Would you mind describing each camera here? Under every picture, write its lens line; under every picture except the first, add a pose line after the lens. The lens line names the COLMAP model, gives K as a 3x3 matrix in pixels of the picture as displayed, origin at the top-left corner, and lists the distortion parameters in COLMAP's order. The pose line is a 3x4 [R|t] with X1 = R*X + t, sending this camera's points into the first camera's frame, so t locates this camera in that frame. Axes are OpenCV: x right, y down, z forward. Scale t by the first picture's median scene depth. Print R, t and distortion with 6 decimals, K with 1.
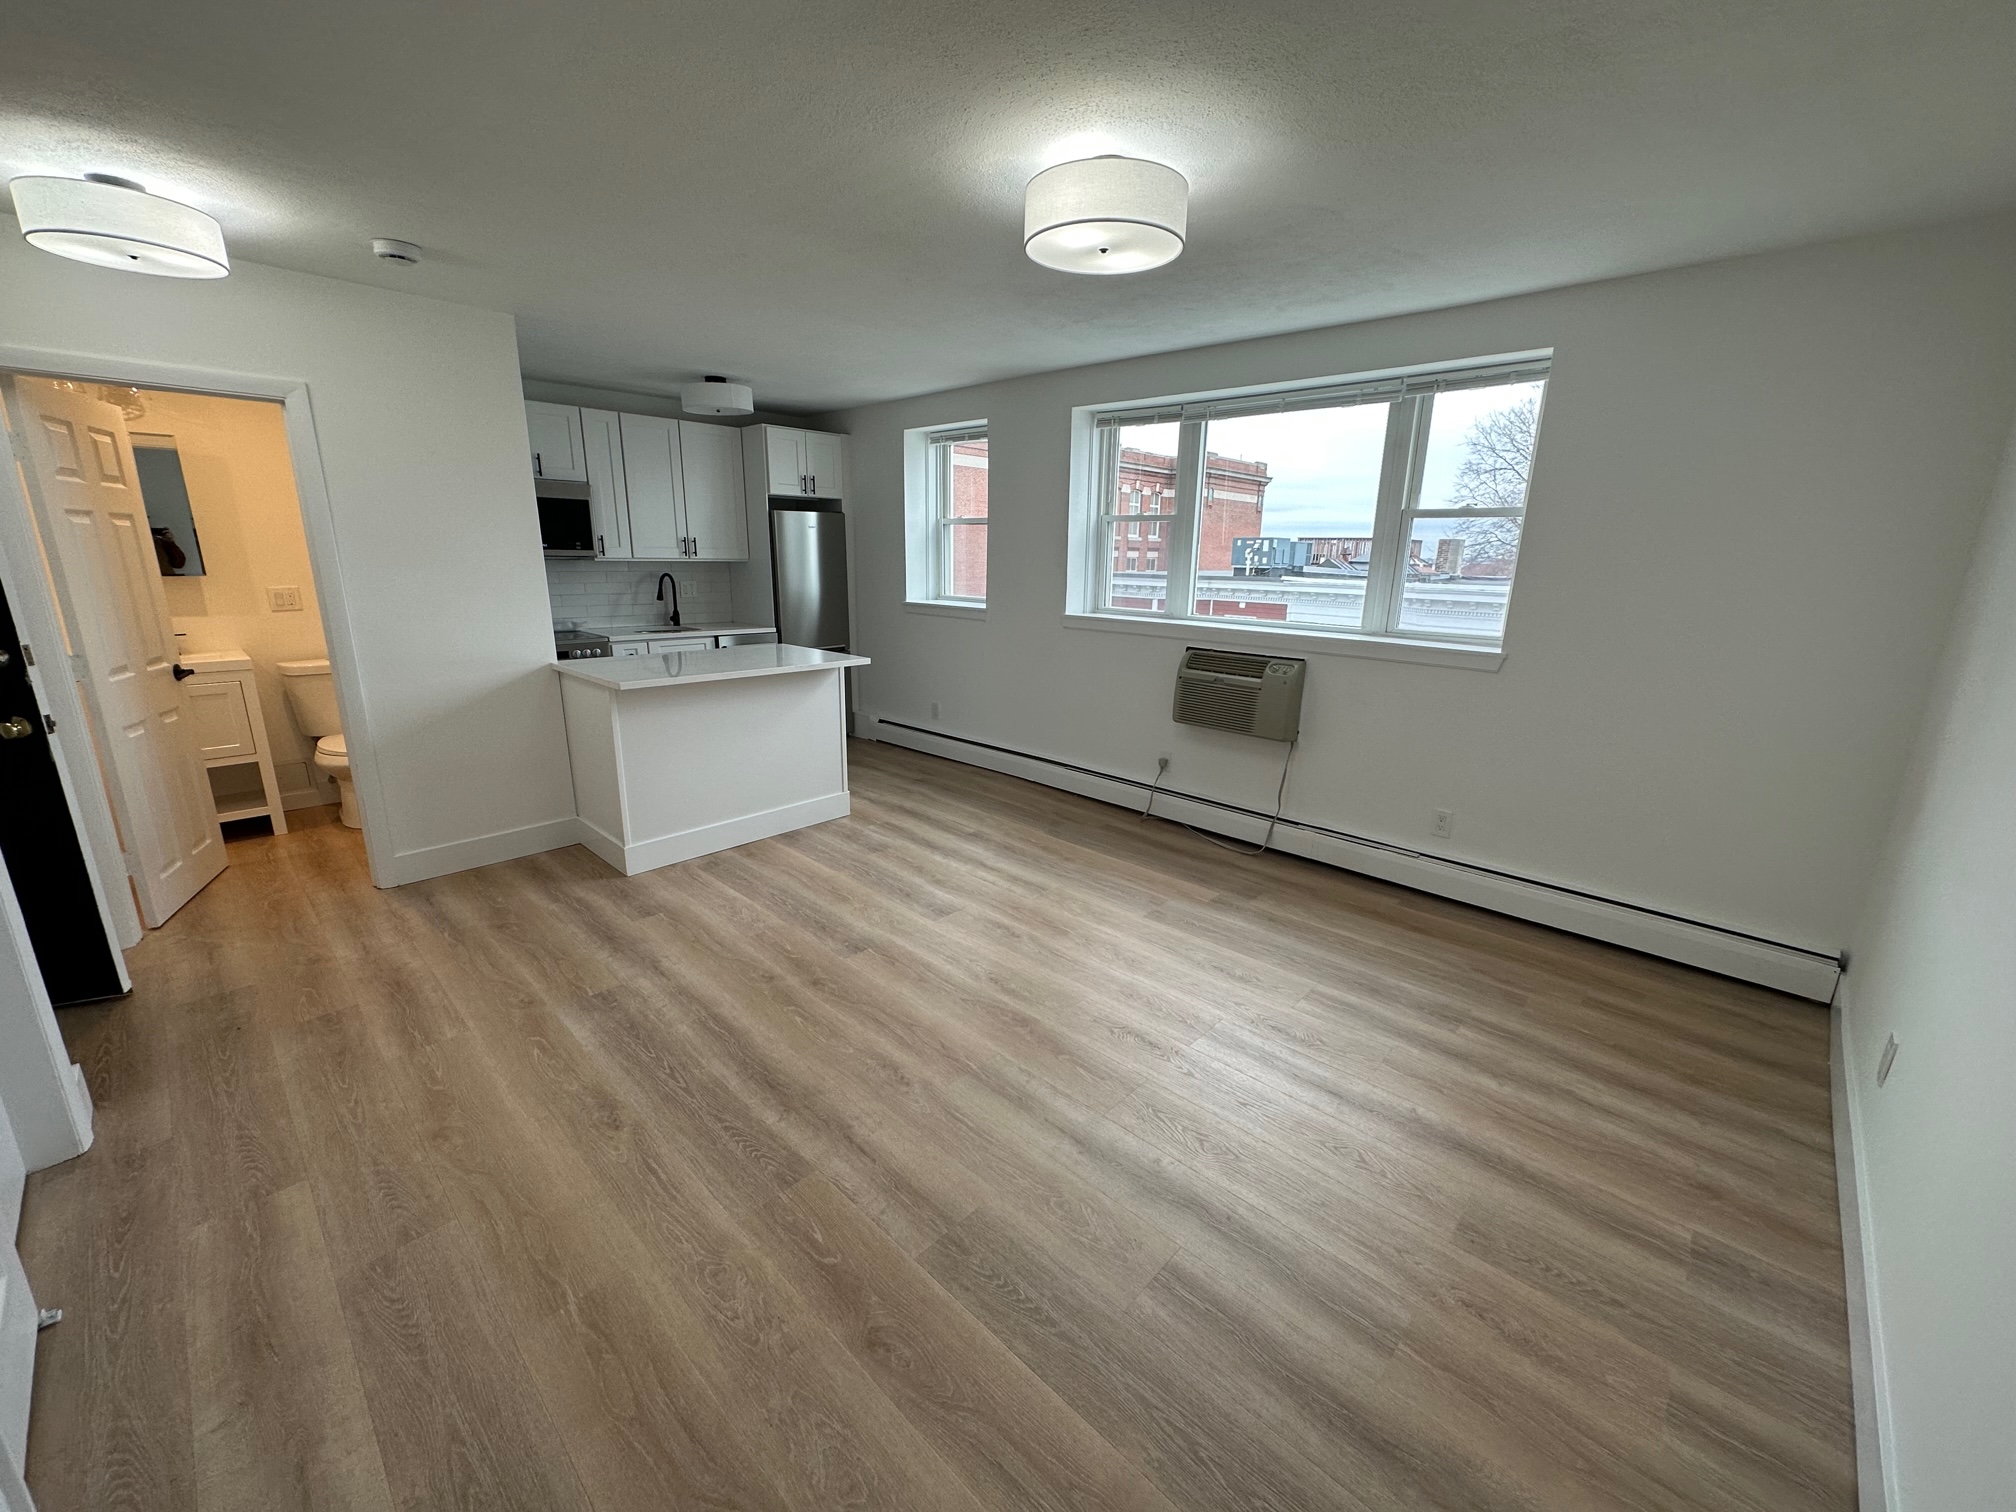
lens RADIAL K [[796.9, 0, 1008.0], [0, 796.9, 756.0], [0, 0, 1]] dist [-0.002693, 0.000010]
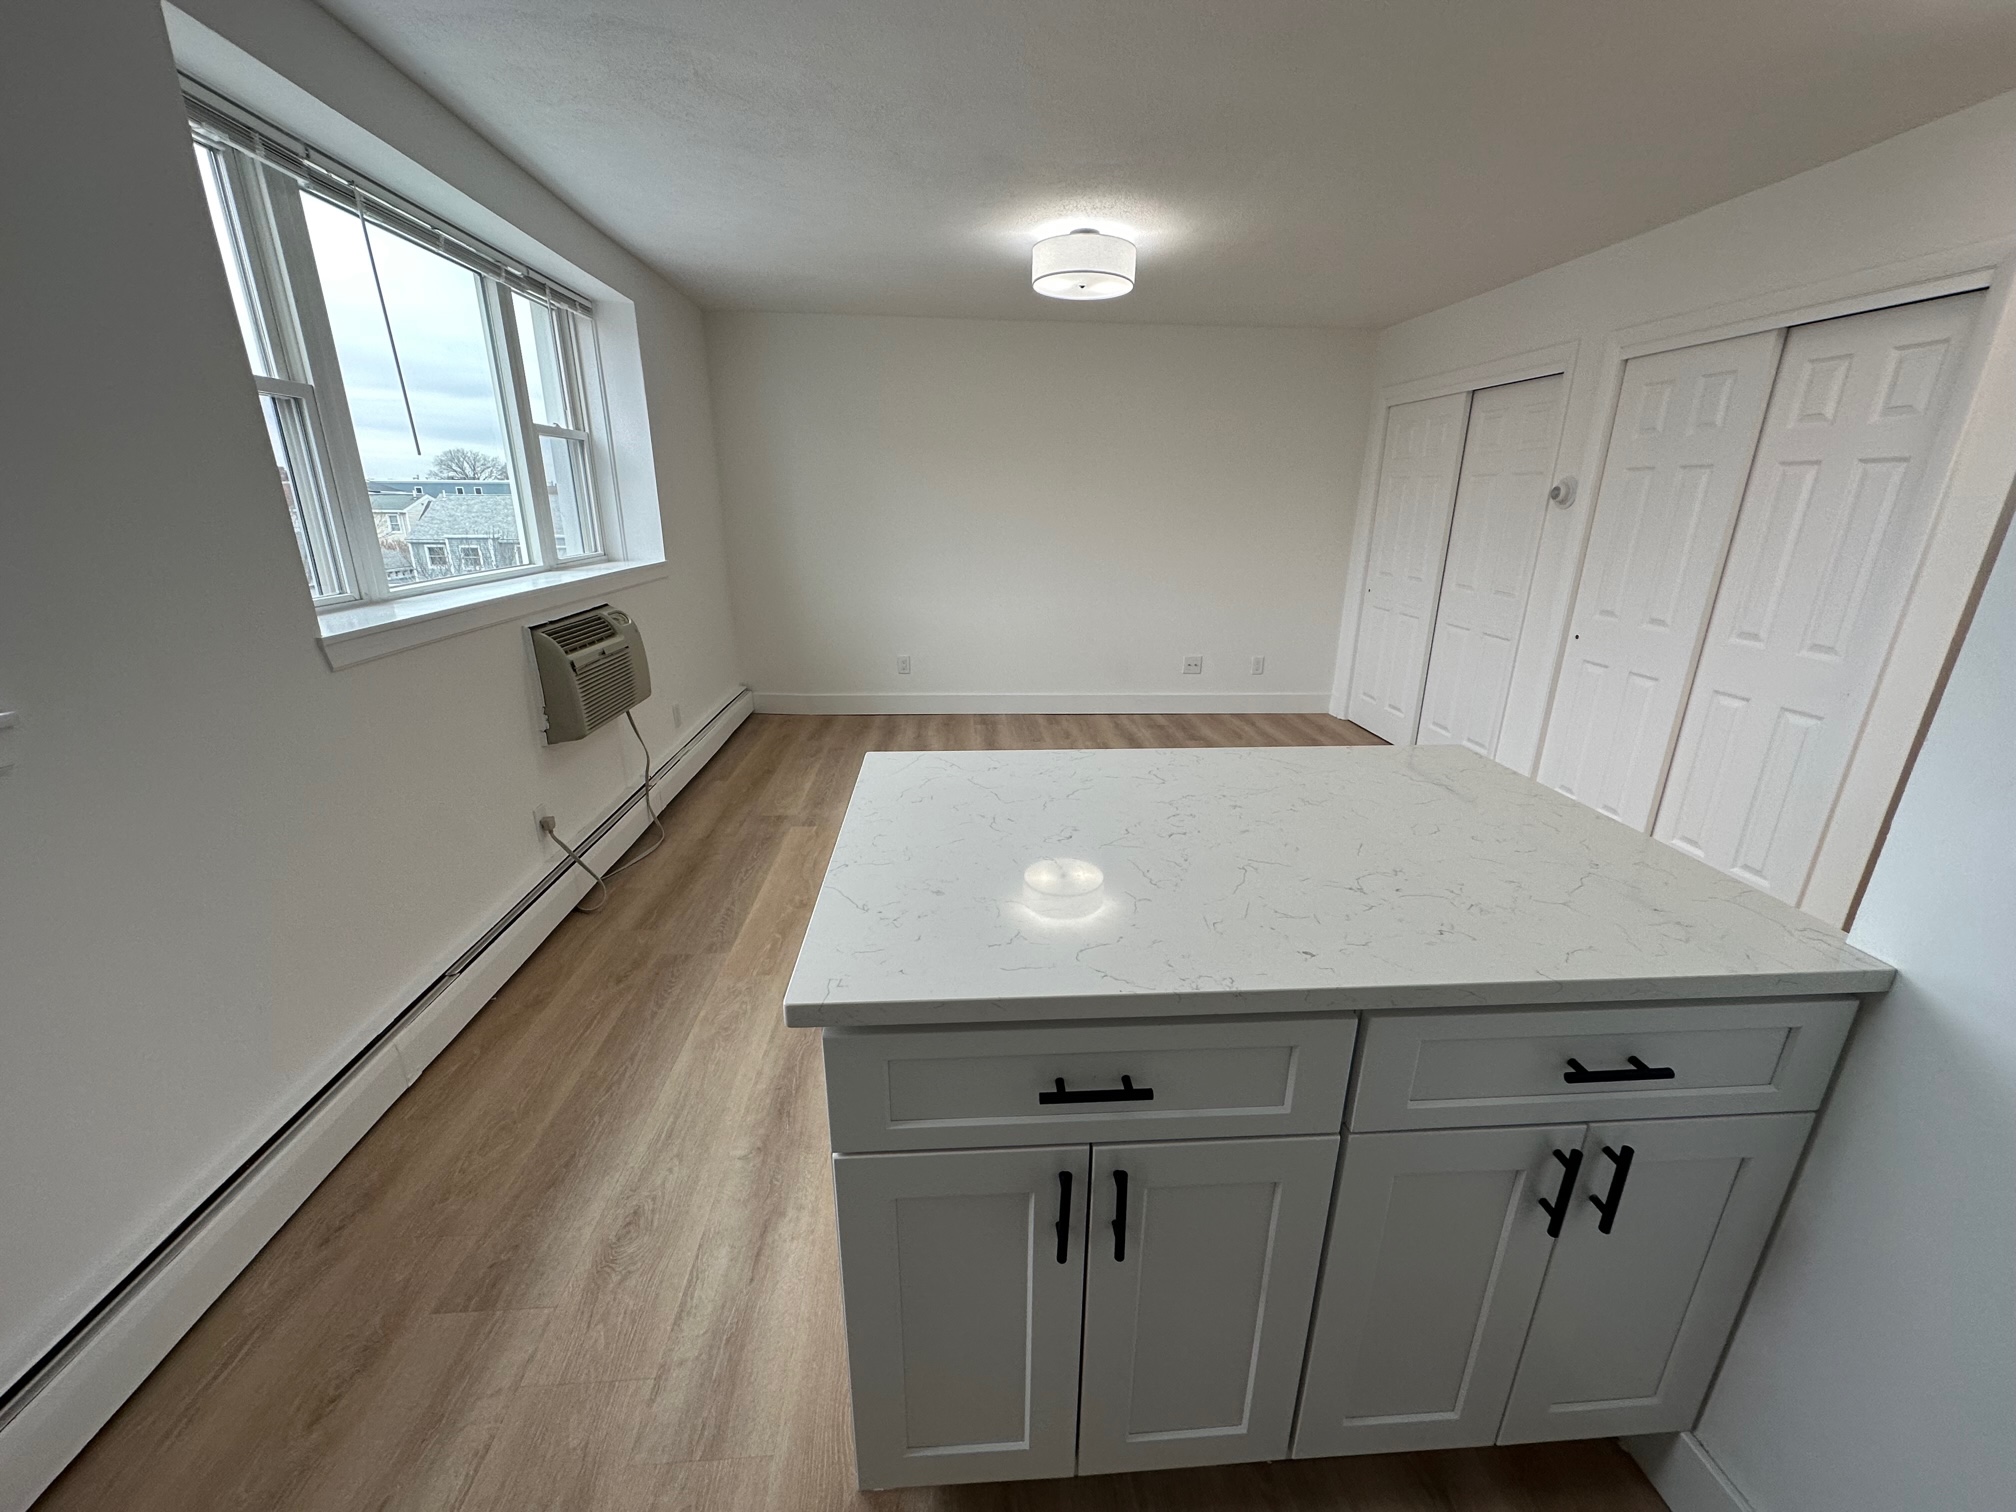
lens RADIAL K [[796.9, 0, 1008.0], [0, 796.9, 756.0], [0, 0, 1]] dist [-0.002693, 0.000010]
pose [[-0.739237, -0.230906, 0.632622, -0.513213], [0.147464, 0.861084, 0.486610, -0.328299], [-0.657102, 0.453009, -0.602495, 1.295402]]
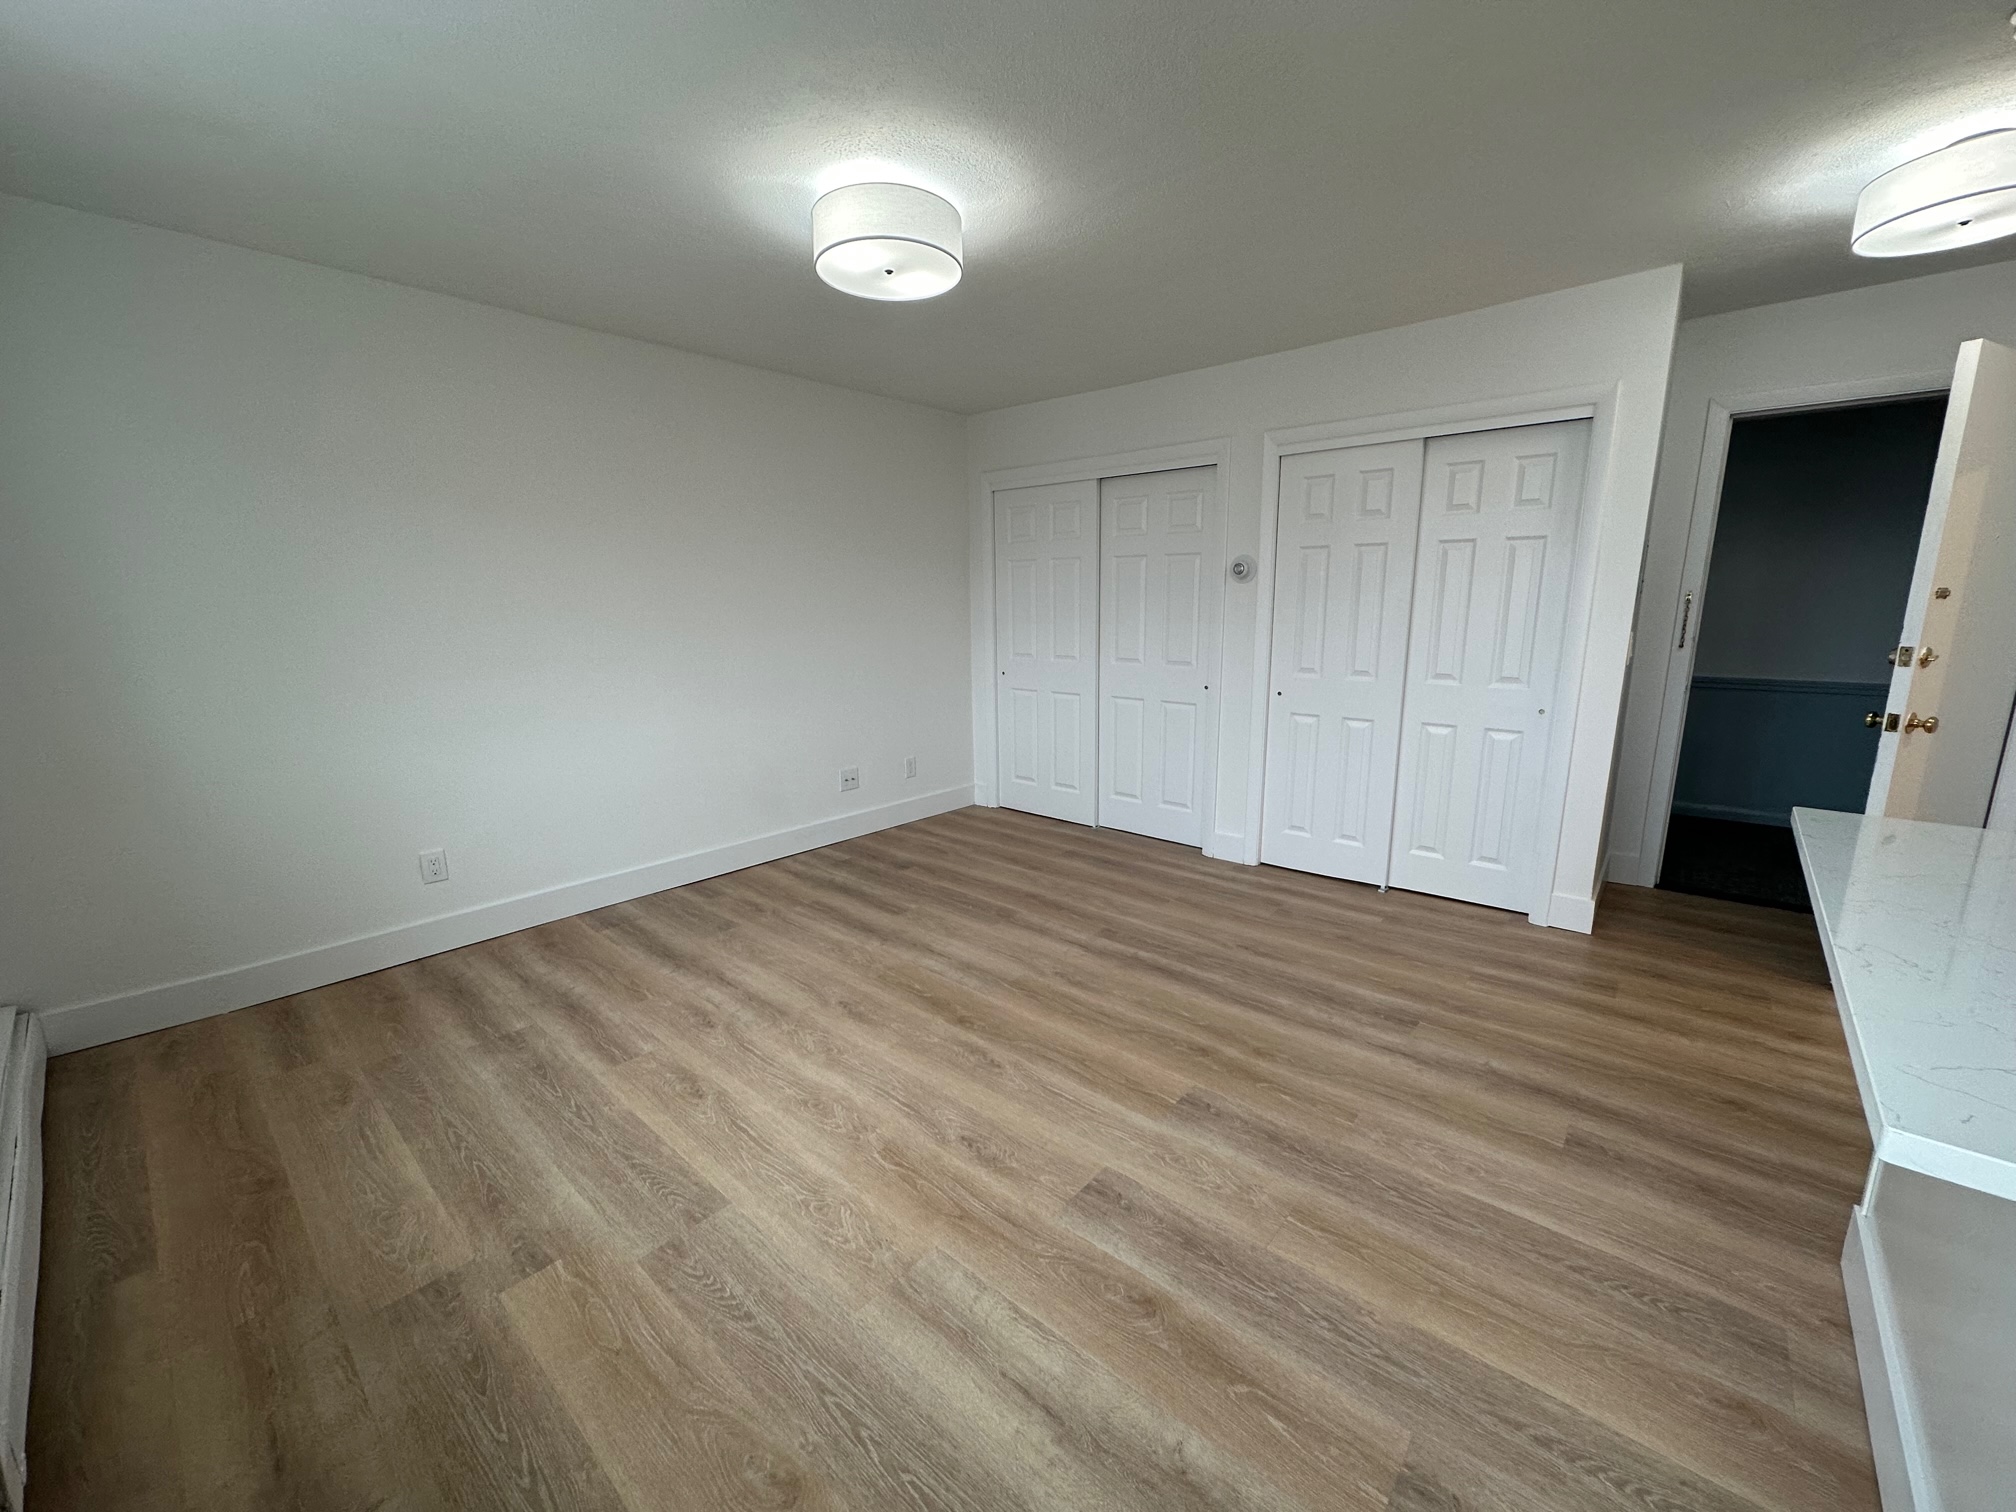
lens RADIAL K [[796.9, 0, 1008.0], [0, 796.9, 756.0], [0, 0, 1]] dist [-0.002693, 0.000010]
pose [[-0.999075, 0.001555, -0.042966, 0.003124], [-0.017360, 0.899667, 0.436231, -0.273082], [0.039334, 0.436574, -0.898808, 1.194107]]
